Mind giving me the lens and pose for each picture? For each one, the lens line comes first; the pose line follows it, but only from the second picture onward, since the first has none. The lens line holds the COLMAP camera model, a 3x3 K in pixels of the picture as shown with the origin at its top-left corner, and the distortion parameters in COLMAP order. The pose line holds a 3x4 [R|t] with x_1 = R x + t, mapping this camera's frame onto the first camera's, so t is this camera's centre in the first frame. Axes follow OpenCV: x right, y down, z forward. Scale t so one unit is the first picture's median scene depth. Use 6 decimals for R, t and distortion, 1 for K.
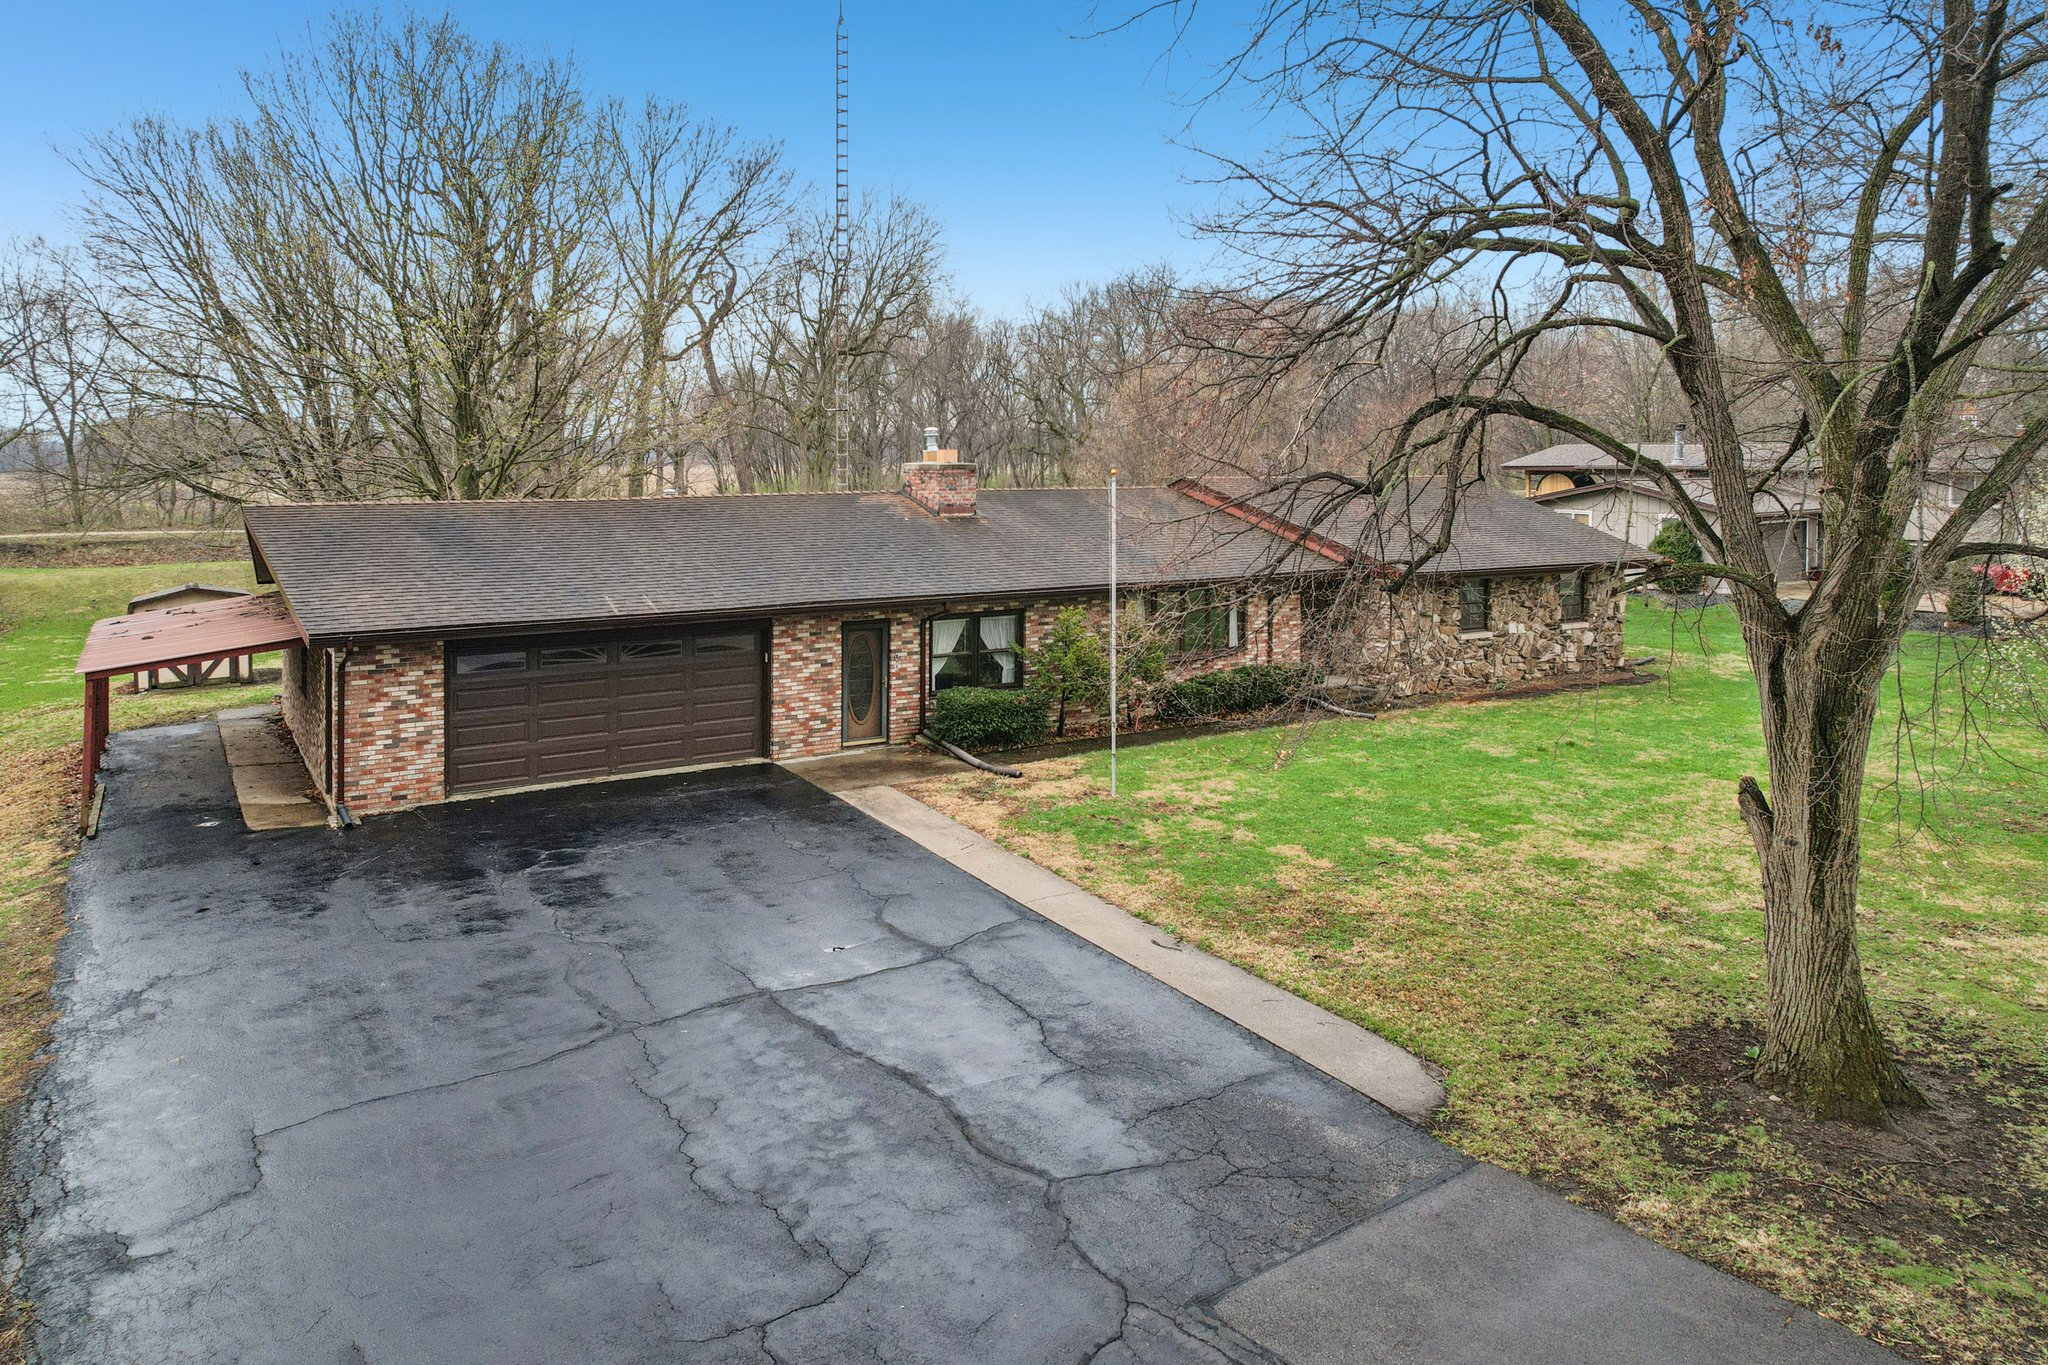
lens RADIAL K [[1339.2, 0, 1028.6], [0, 1339.2, 442.3], [0, 0, 1]] dist [-0.022584, 0.009002]
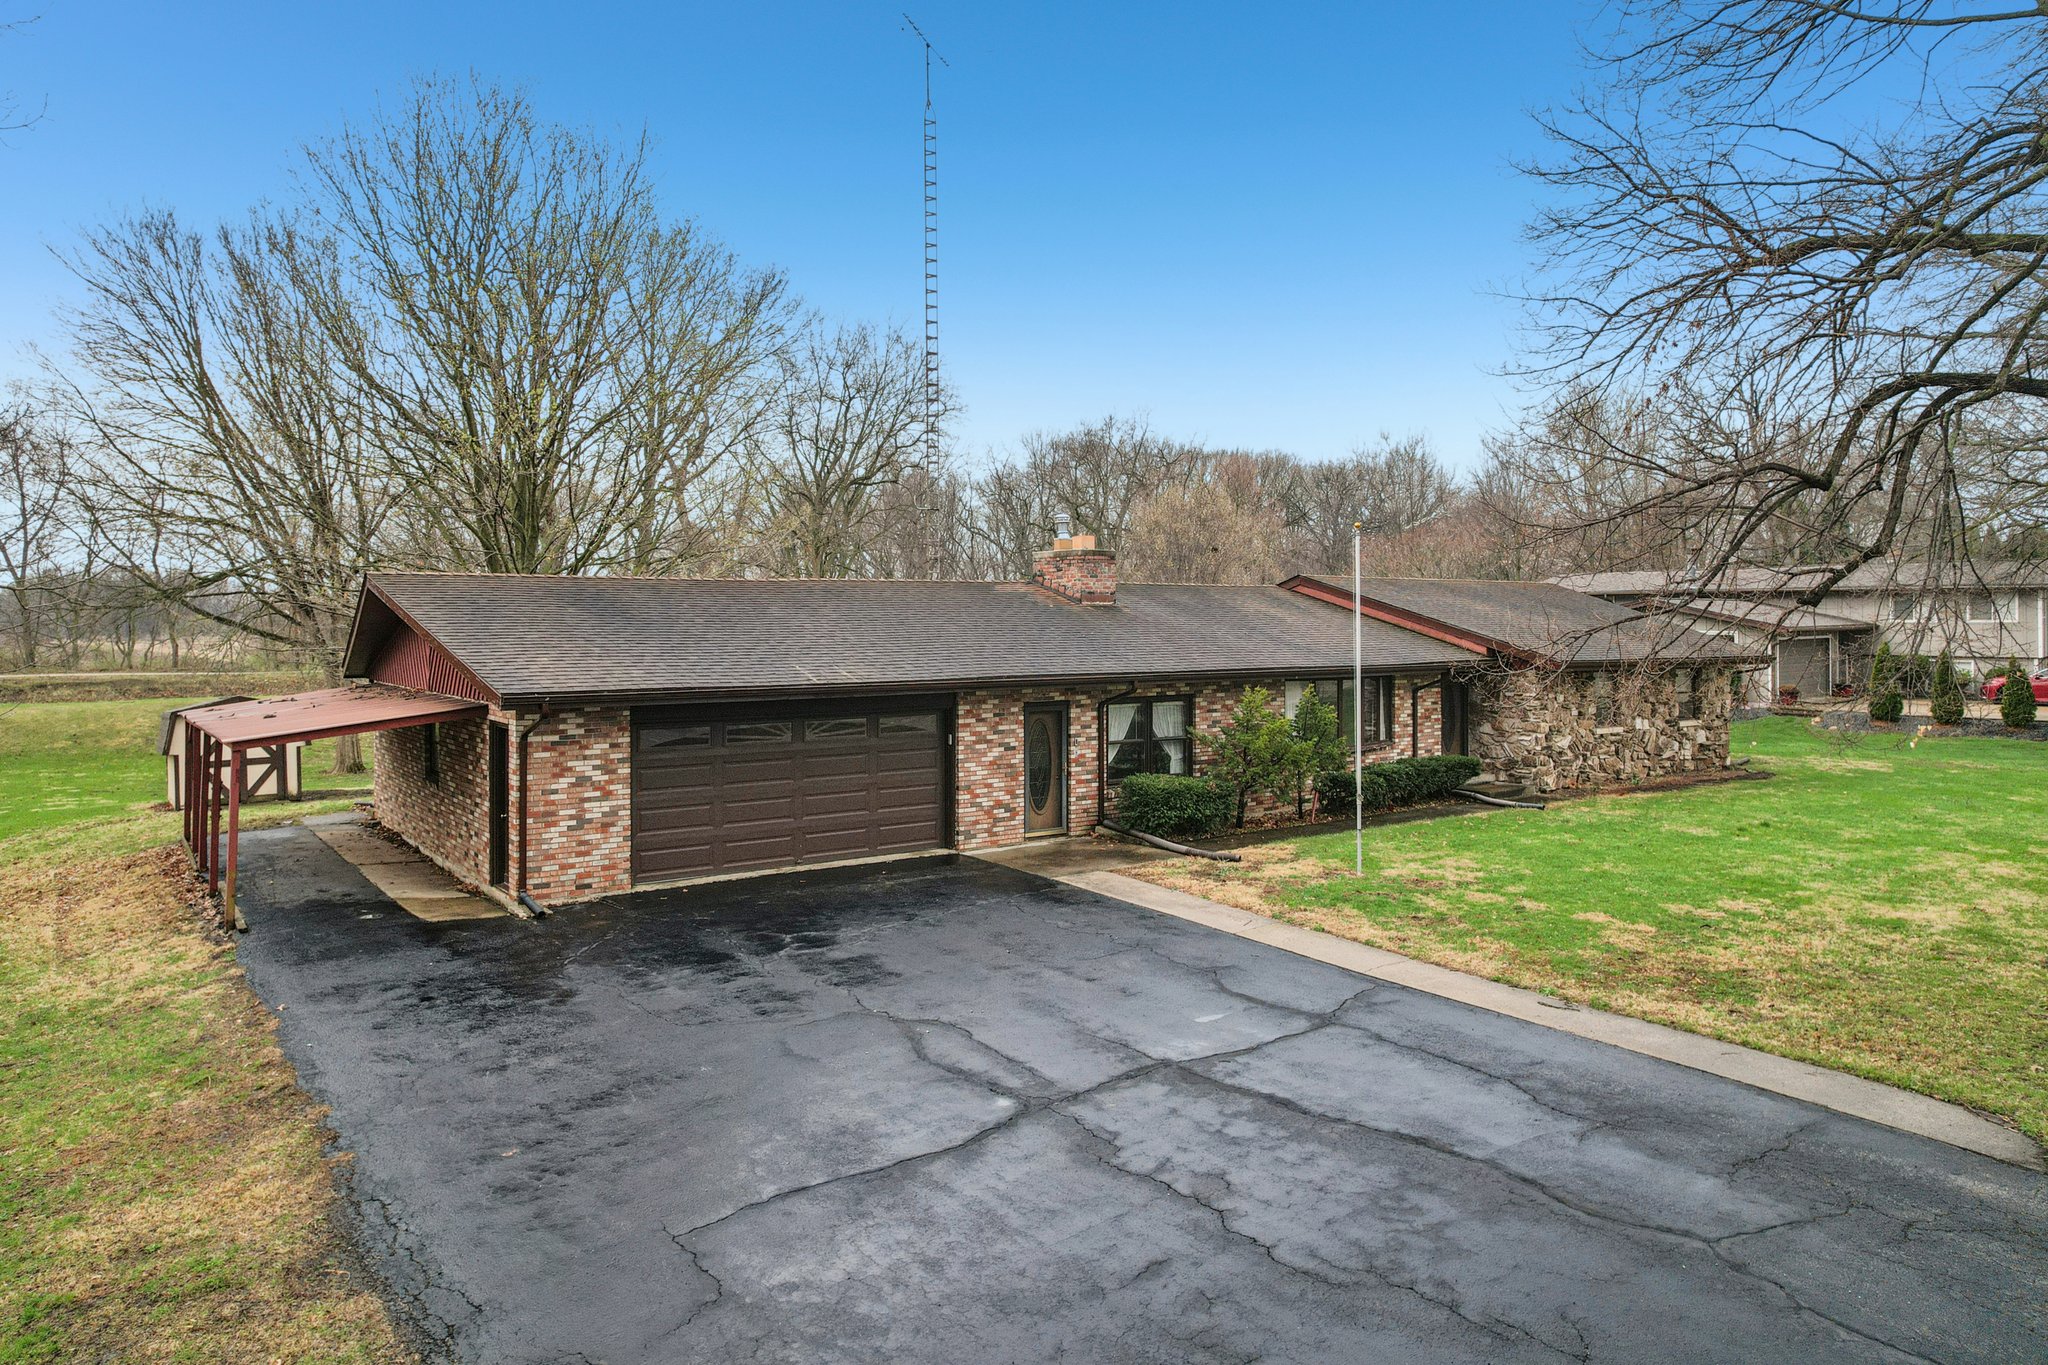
lens RADIAL K [[1306.5, 0, 1021.1], [0, 1306.5, 585.6], [0, 0, 1]] dist [-0.045405, 0.022080]
pose [[0.997951, -0.001647, 0.063966, -0.205591], [0.002879, 0.999812, -0.019175, 0.073044], [-0.063923, 0.019320, 0.997768, 0.101537]]
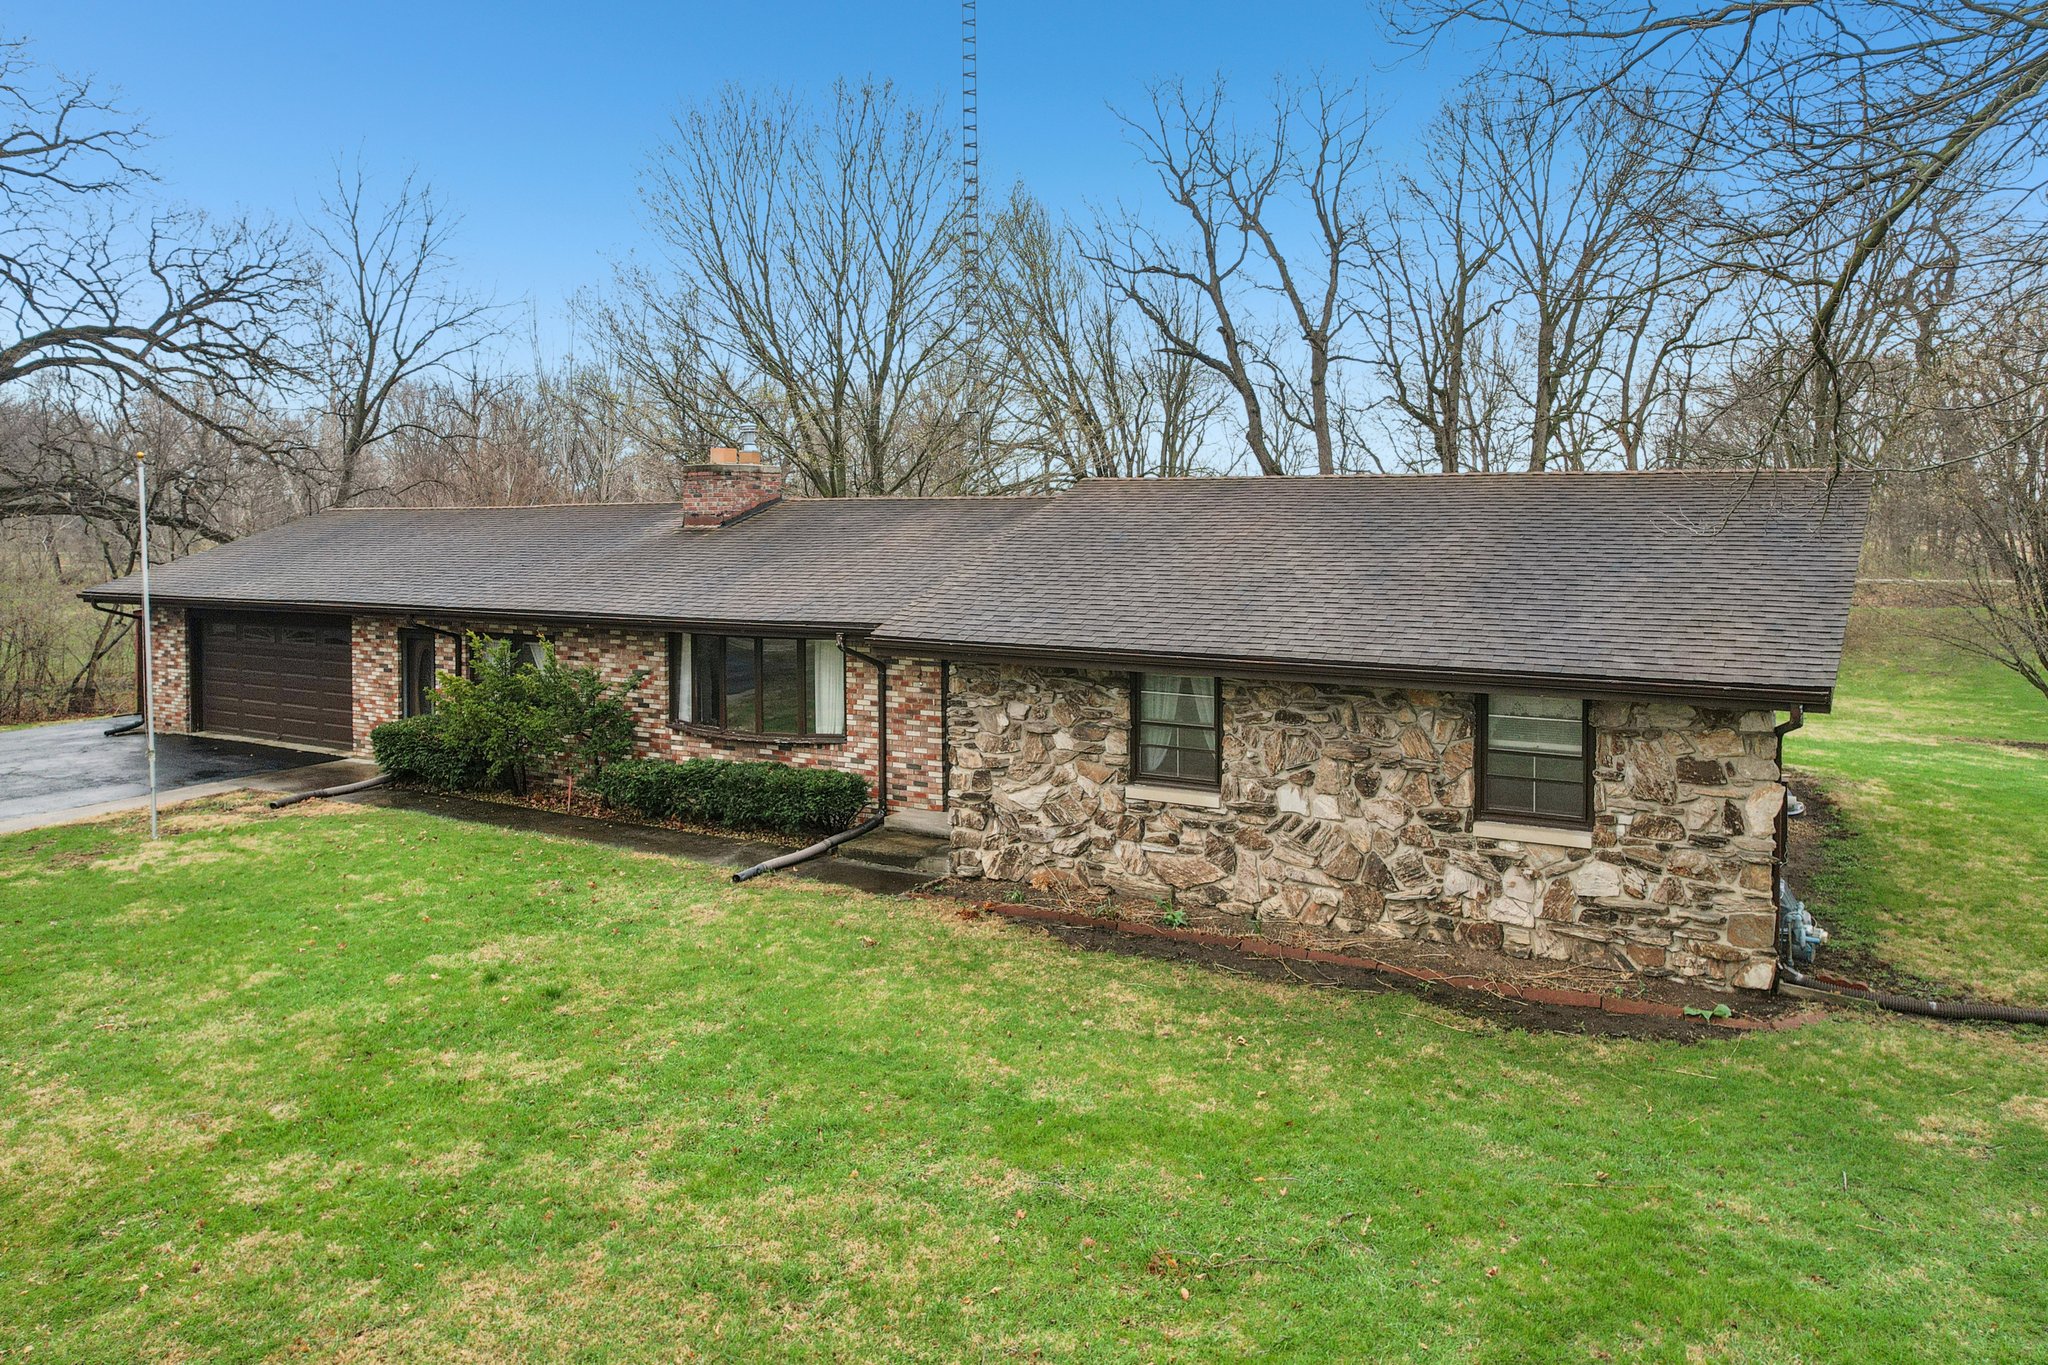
lens RADIAL K [[1333.4, 0, 1023.8], [0, 1333.4, 514.4], [0, 0, 1]] dist [-0.038240, 0.018987]
pose [[0.482999, -0.006710, -0.875595, 0.939462], [0.013733, 0.999906, -0.000087, 0.060822], [0.875513, -0.011983, 0.483046, 0.965060]]
